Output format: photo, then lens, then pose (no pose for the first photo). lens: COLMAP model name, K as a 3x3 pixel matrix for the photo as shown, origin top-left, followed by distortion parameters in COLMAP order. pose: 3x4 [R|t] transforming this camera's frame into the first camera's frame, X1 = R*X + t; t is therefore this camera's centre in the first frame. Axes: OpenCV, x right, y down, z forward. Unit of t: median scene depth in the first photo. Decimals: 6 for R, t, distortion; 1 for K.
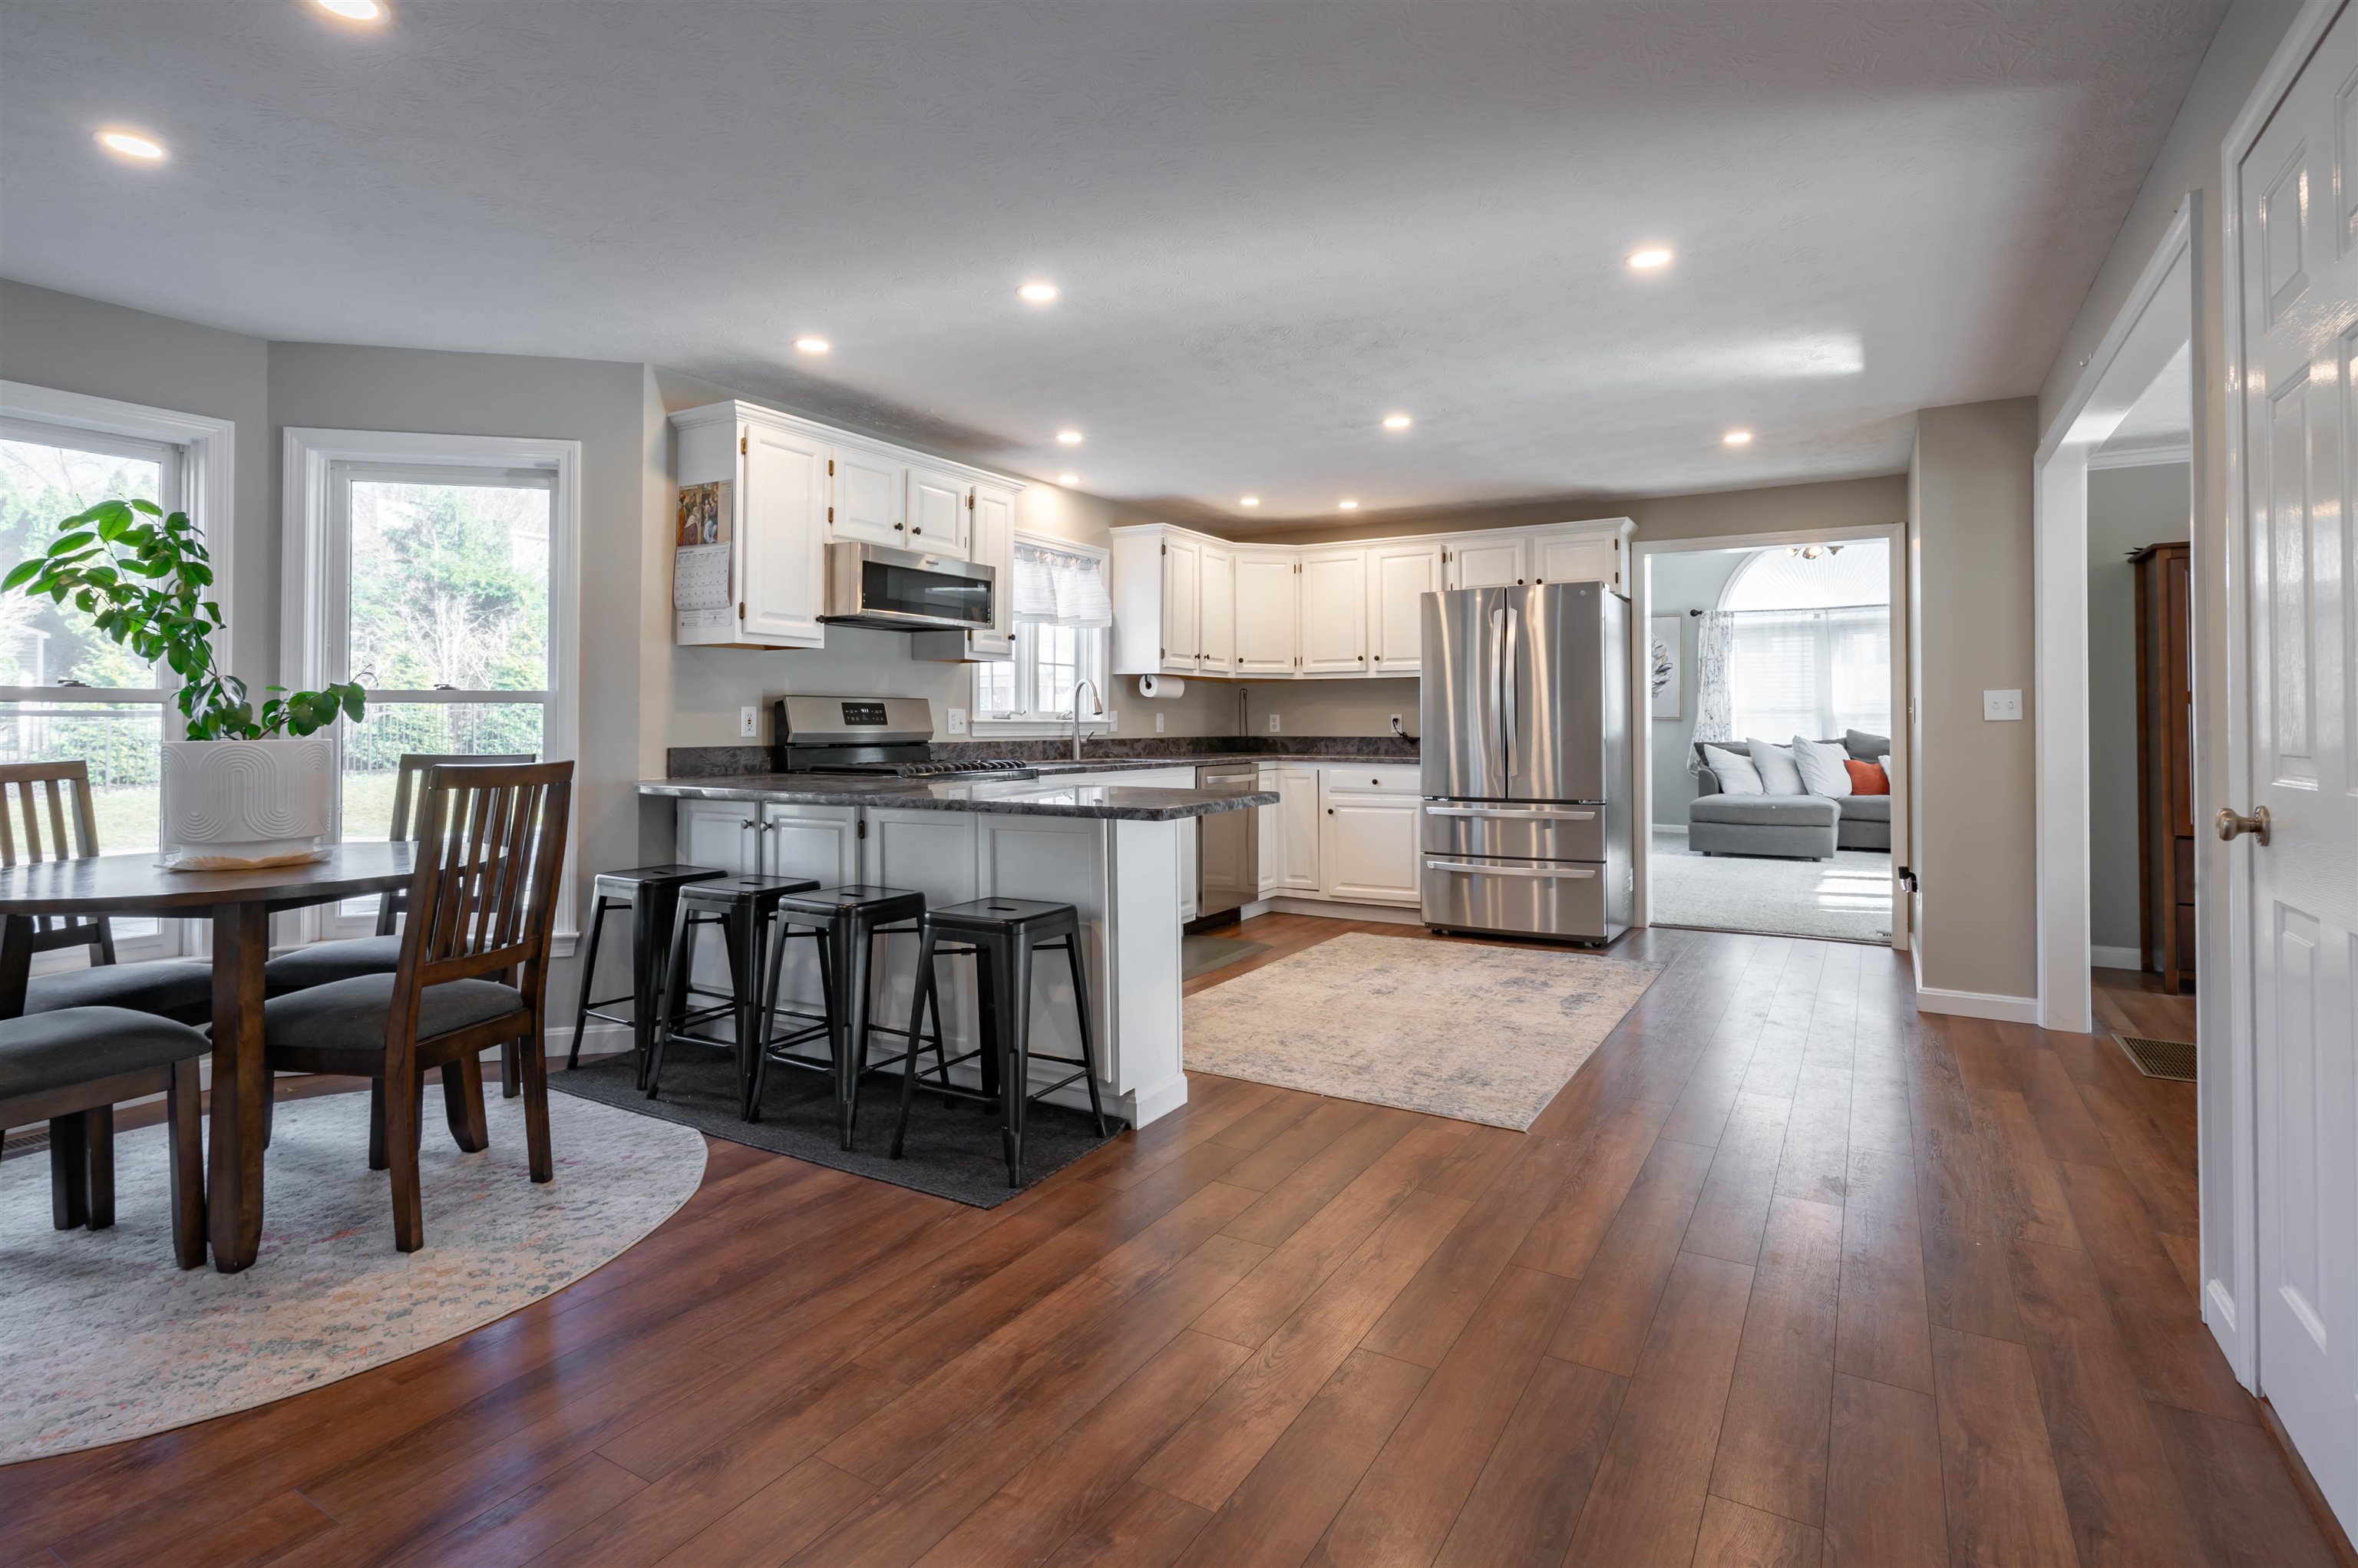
lens RADIAL K [[1151.0, 0, 1183.6], [0, 1151.0, 704.3], [0, 0, 1]] dist [-0.008323, 0.005720]
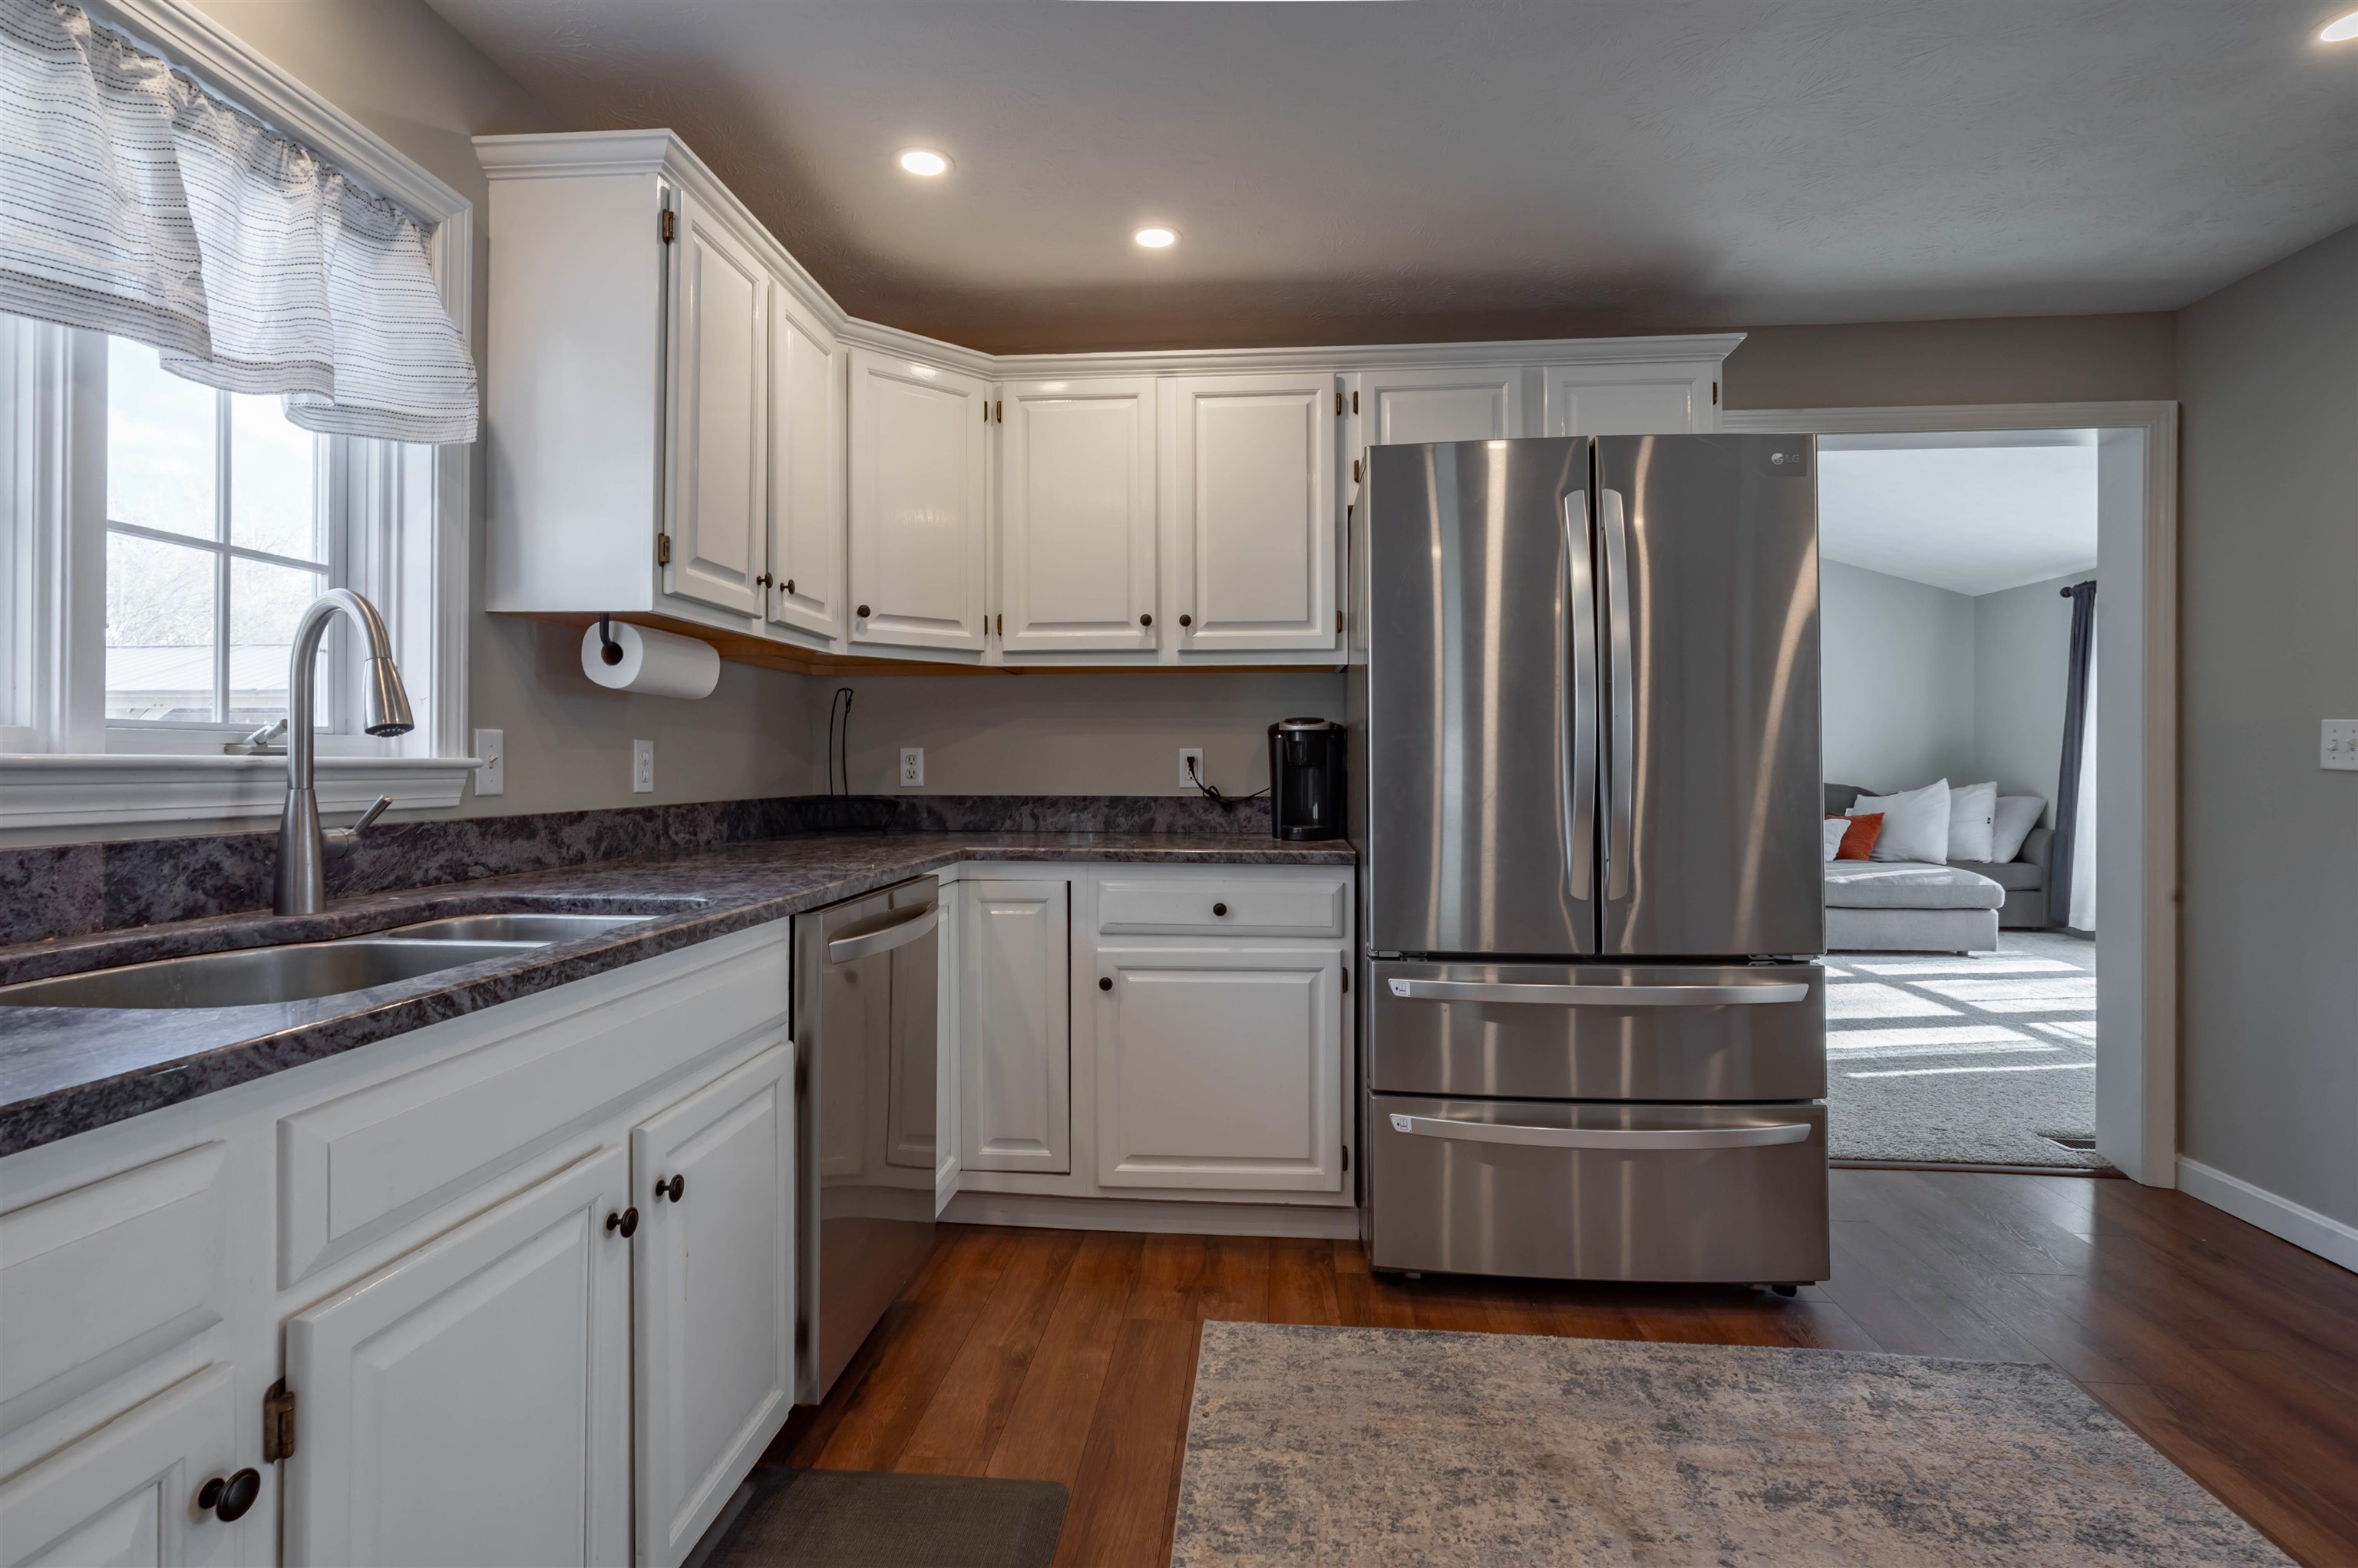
lens RADIAL K [[1151.0, 0, 1187.5], [0, 1151.0, 752.3], [0, 0, 1]] dist [-0.008323, 0.005720]
pose [[0.900742, 0.006537, 0.434305, -0.027321], [-0.009382, 0.999946, 0.004408, 0.009968], [-0.434253, -0.008045, 0.900755, 0.697249]]
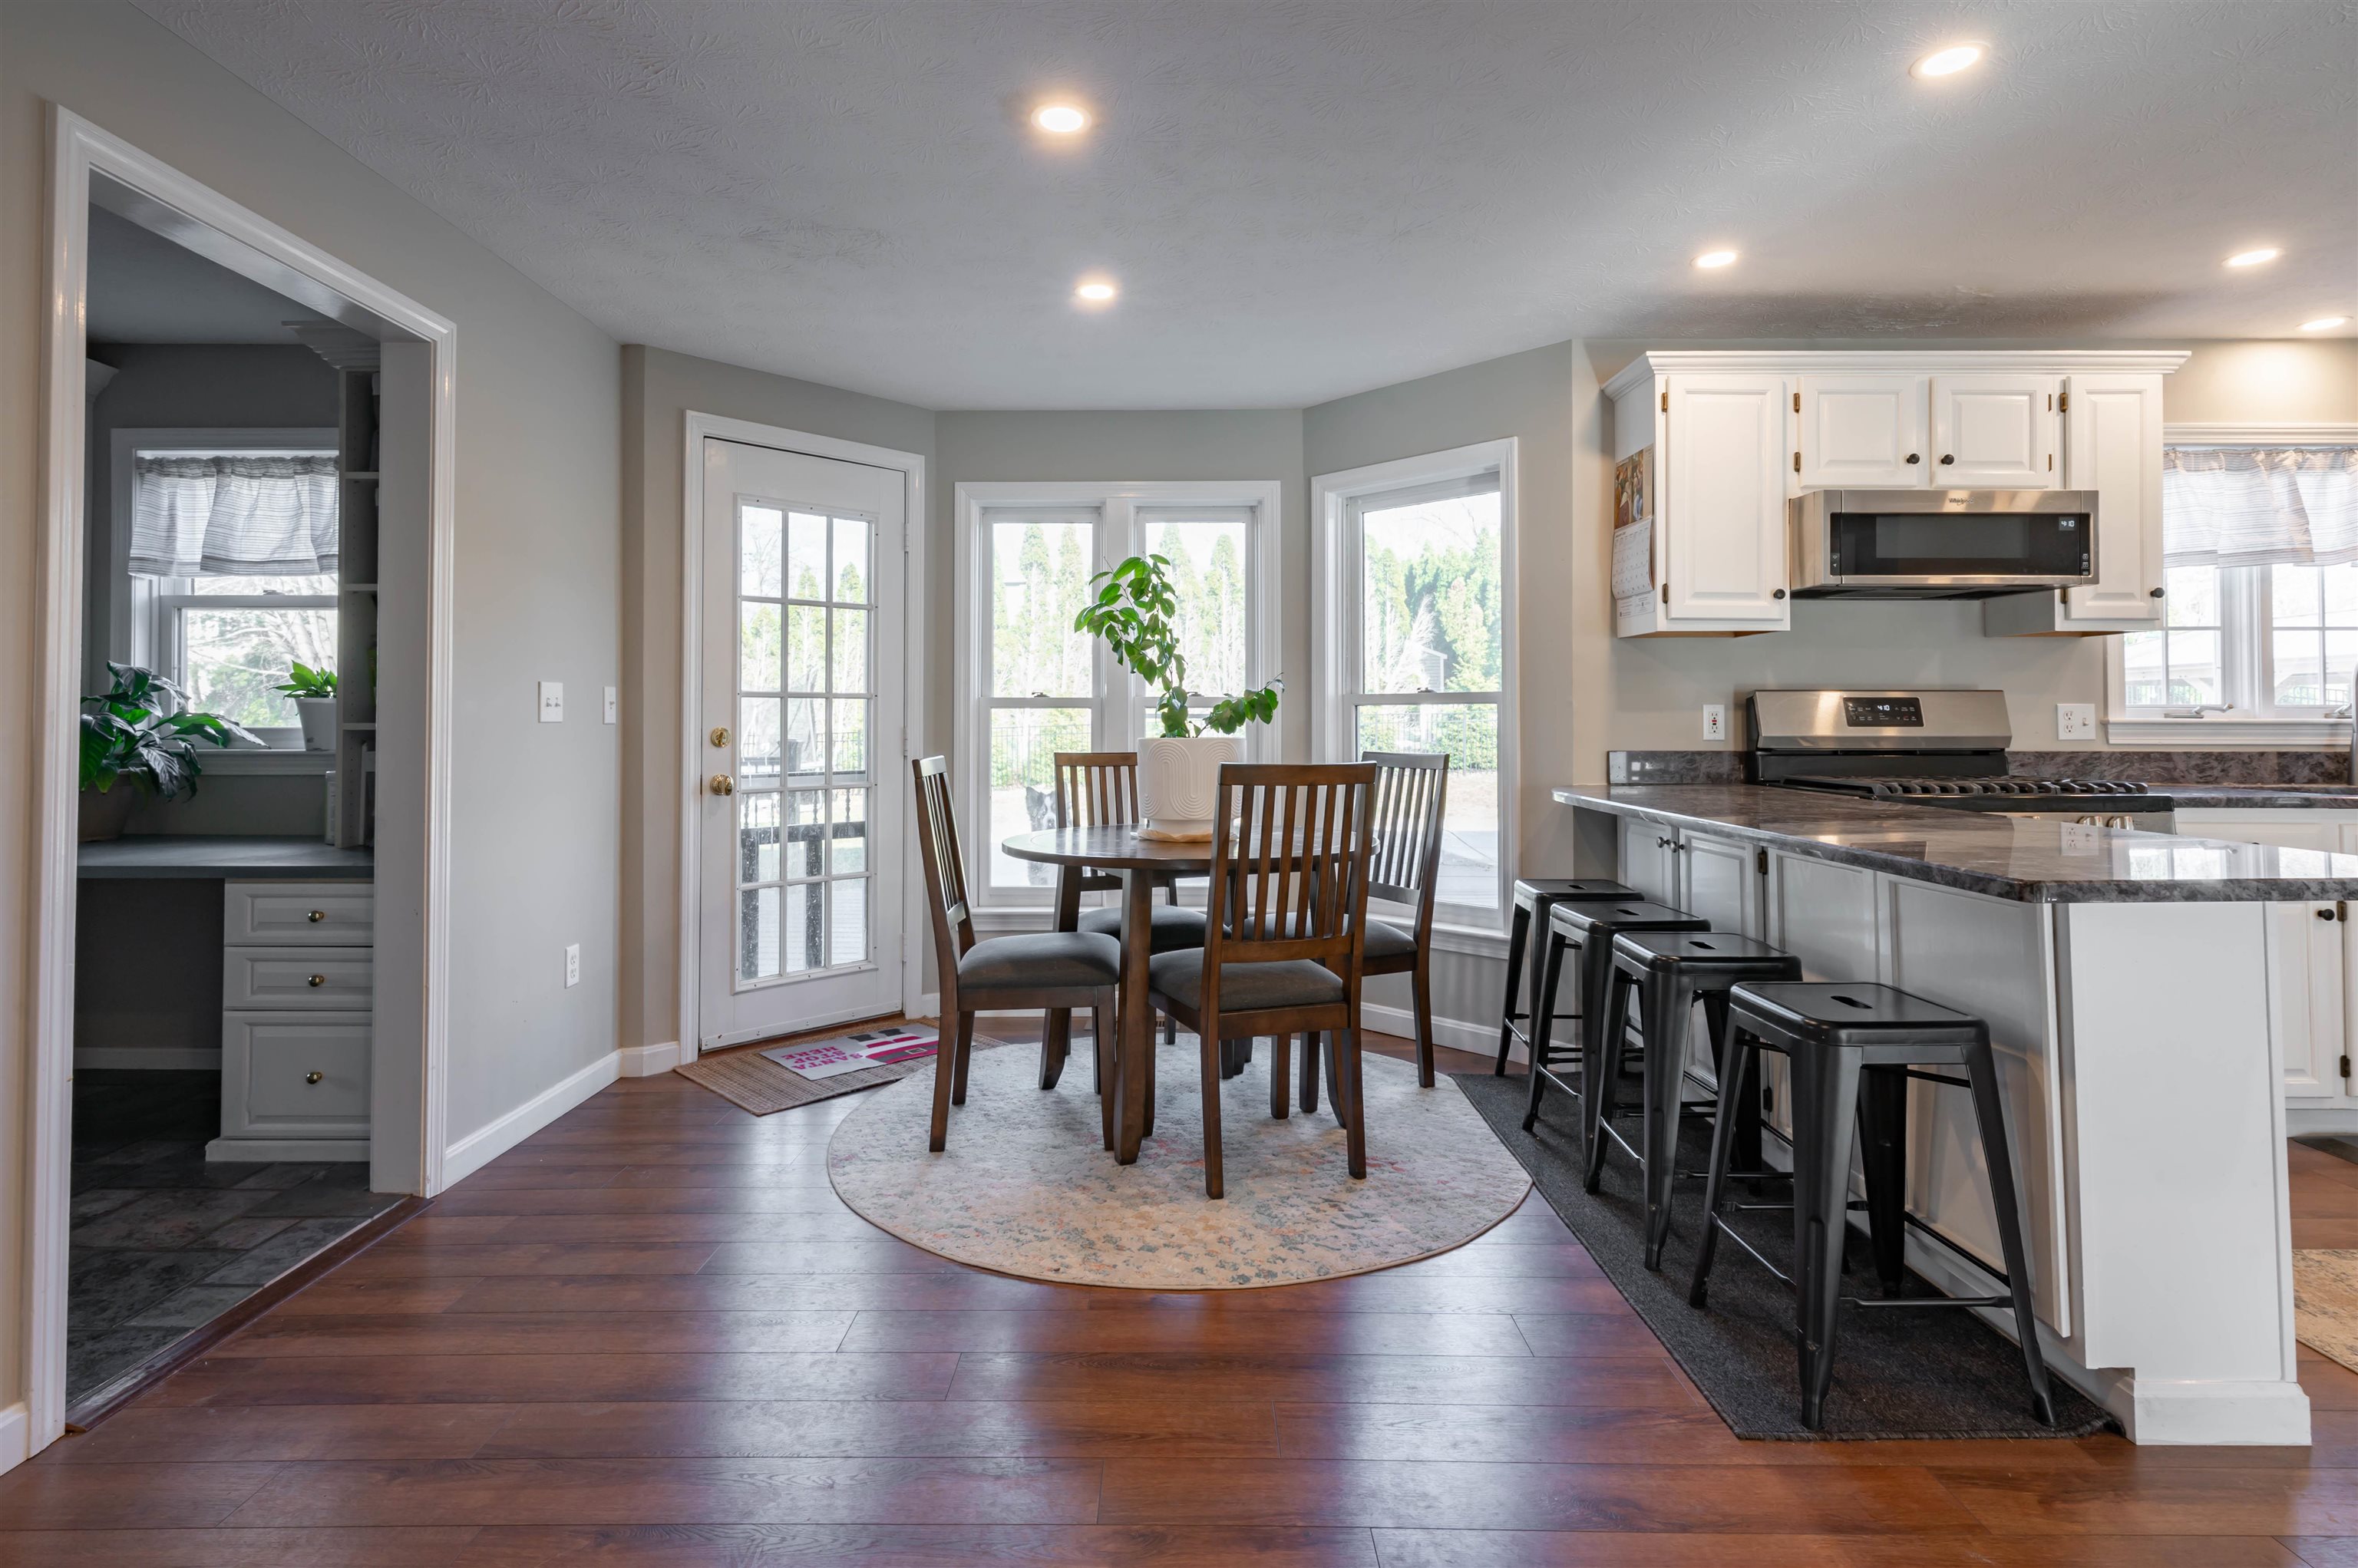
lens RADIAL K [[1151.0, 0, 1177.7], [0, 1151.0, 706.8], [0, 0, 1]] dist [-0.008323, 0.005720]
pose [[0.506616, -0.011578, -0.862094, 0.113465], [0.014777, 0.999880, -0.004744, 0.001164], [0.862045, -0.010336, 0.506726, 0.164840]]
